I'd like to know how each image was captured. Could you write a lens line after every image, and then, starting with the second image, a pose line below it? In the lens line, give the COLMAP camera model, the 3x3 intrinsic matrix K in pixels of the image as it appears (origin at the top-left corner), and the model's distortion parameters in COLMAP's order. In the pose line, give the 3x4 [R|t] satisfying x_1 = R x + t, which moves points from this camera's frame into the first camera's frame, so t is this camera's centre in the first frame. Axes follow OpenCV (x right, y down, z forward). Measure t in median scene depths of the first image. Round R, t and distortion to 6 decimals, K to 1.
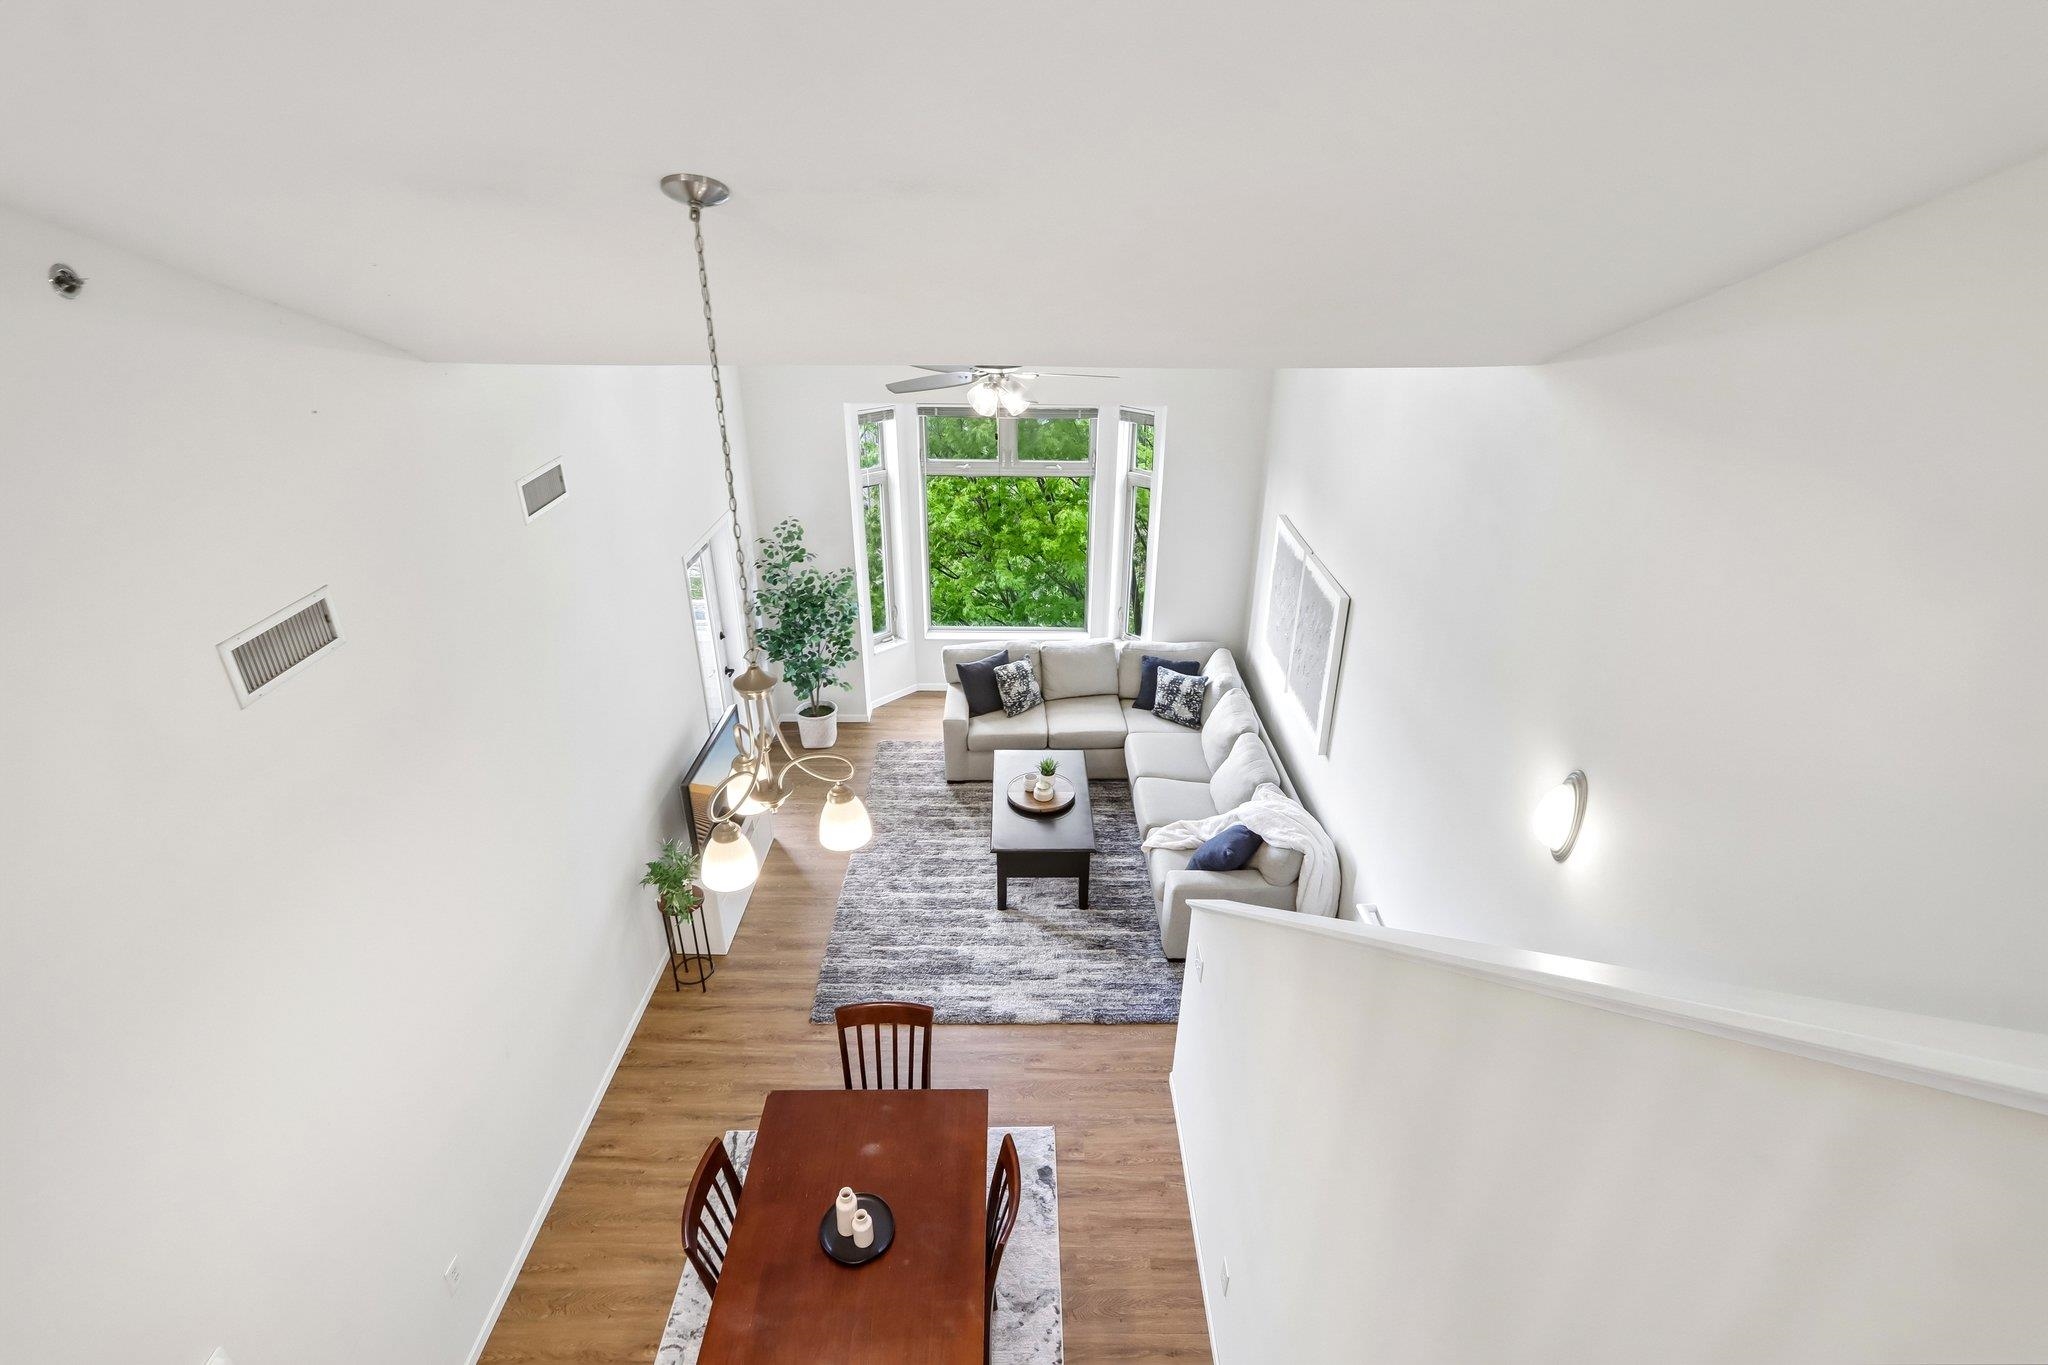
lens RADIAL K [[960.8, 0, 1031.4], [0, 960.8, 665.8], [0, 0, 1]] dist [-0.011934, 0.000450]
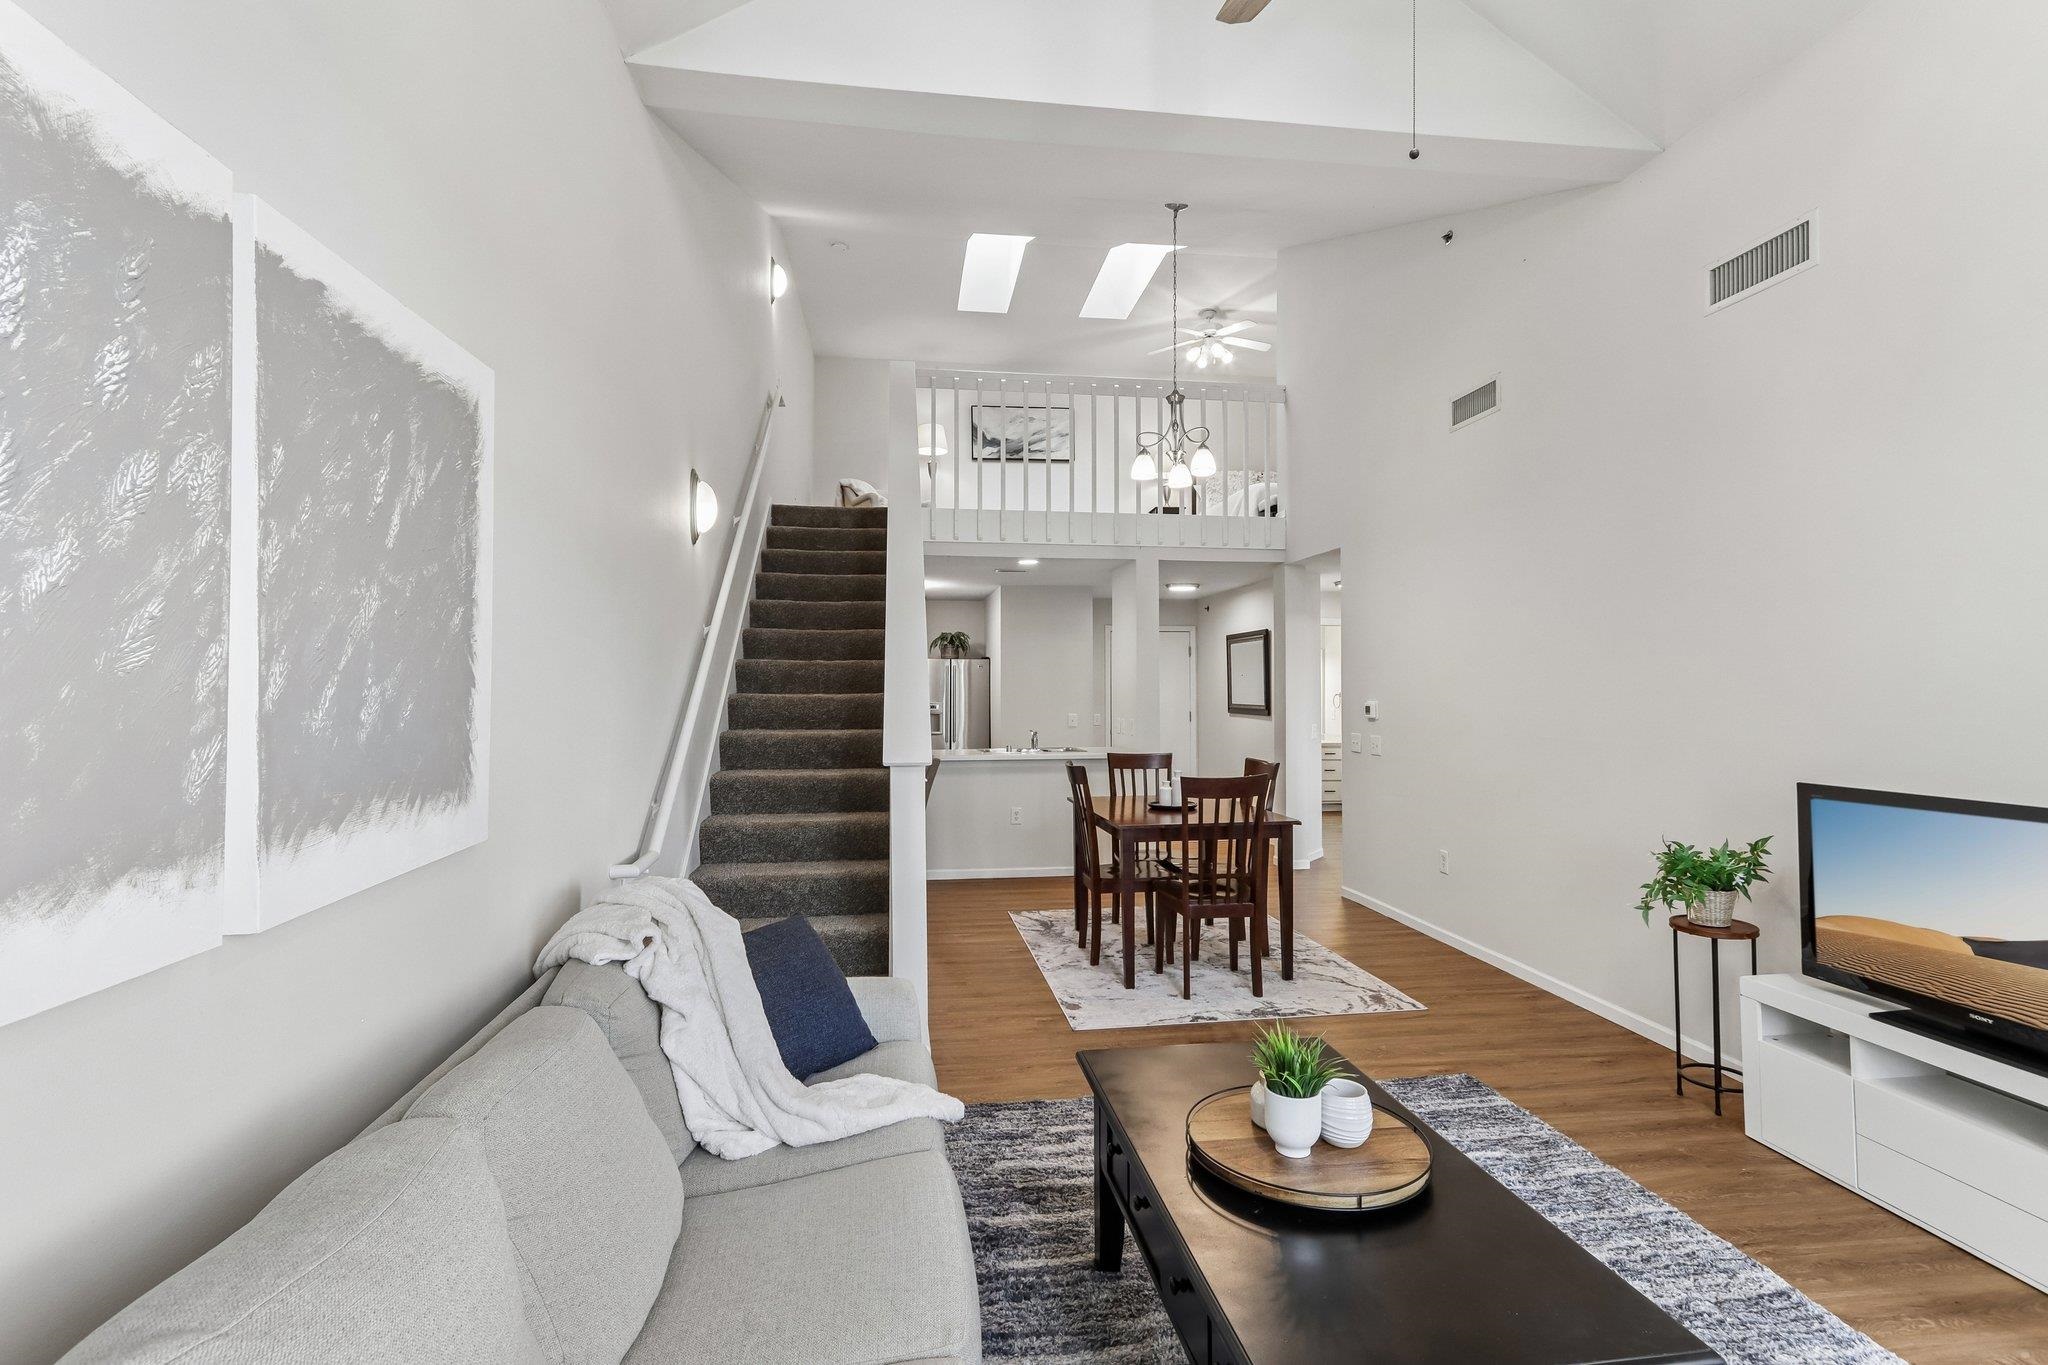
lens RADIAL K [[955.8, 0, 1022.5], [0, 955.8, 665.0], [0, 0, 1]] dist [0.011214, 0.000189]
pose [[-0.991011, -0.009512, -0.133444, 0.118799], [-0.063733, 0.910576, 0.408399, -0.099471], [0.117627, 0.413232, -0.902997, 1.046071]]
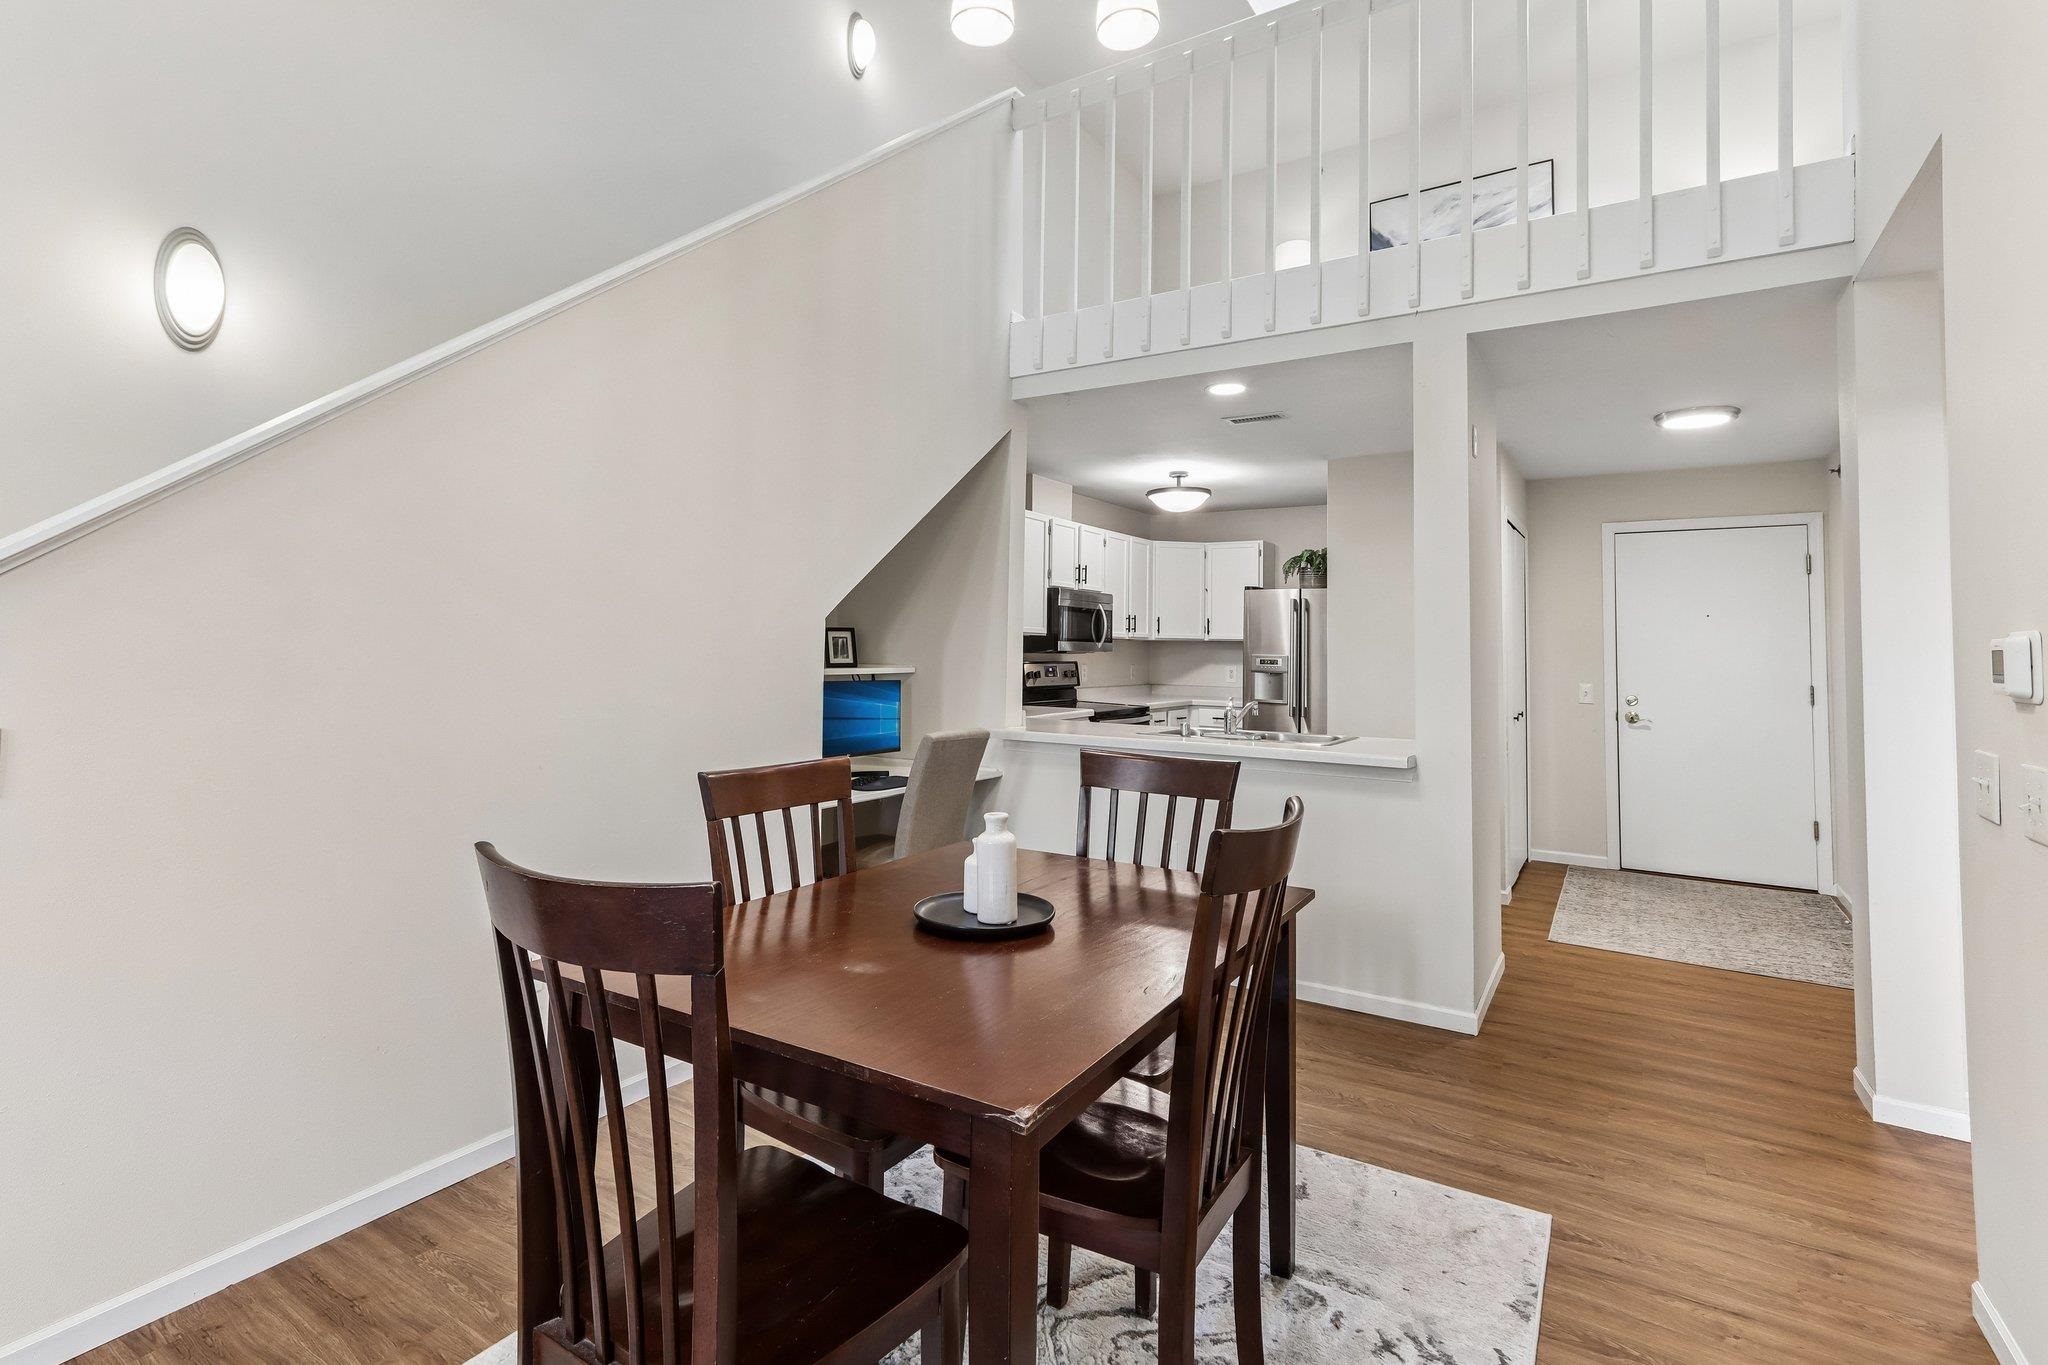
lens RADIAL K [[967.8, 0, 1015.3], [0, 967.8, 601.0], [0, 0, 1]] dist [0.013909, 0.000077]
pose [[-0.844232, 0.006986, 0.535932, -0.224245], [0.213265, 0.921730, 0.323933, 0.124202], [-0.491722, 0.387770, -0.779644, 0.623285]]
